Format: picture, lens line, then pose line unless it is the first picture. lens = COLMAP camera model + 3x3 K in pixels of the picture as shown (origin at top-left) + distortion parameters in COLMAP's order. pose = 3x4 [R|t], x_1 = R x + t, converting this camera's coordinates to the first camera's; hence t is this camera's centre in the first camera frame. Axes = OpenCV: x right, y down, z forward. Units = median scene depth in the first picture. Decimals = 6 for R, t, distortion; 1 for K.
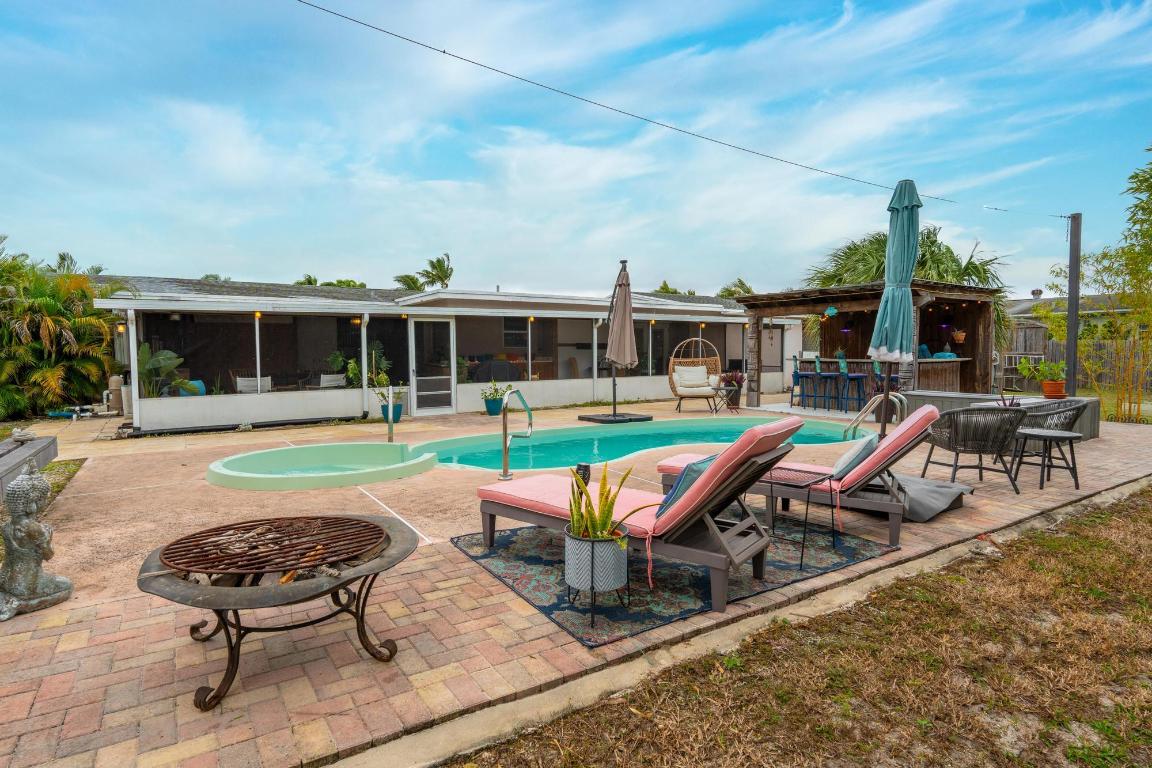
lens RADIAL K [[611.8, 0, 569.6], [0, 611.8, 385.8], [0, 0, 1]] dist [-0.001803, -0.000395]
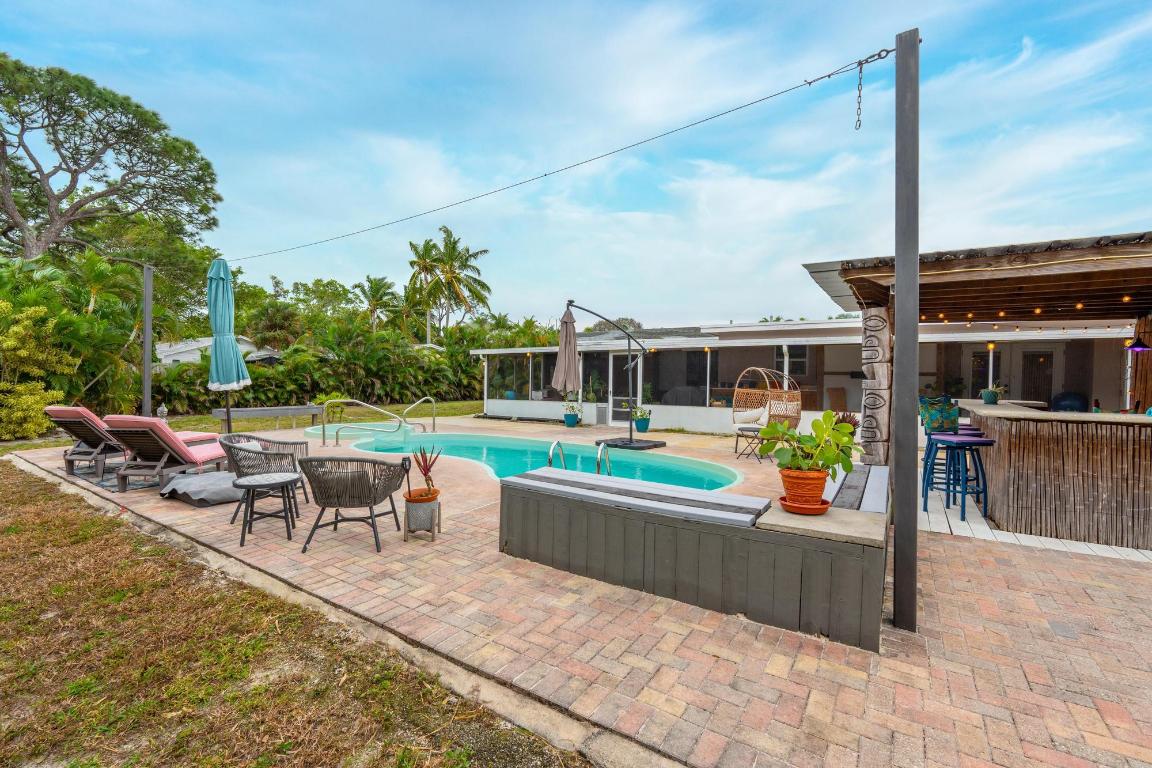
lens RADIAL K [[497.9, 0, 580.4], [0, 497.9, 377.6], [0, 0, 1]] dist [-0.001921, -0.000098]
pose [[0.401328, 0.015239, -0.915807, 0.727337], [-0.060322, 0.998131, -0.009825, -0.041702], [0.913946, 0.059186, 0.401497, 0.494129]]
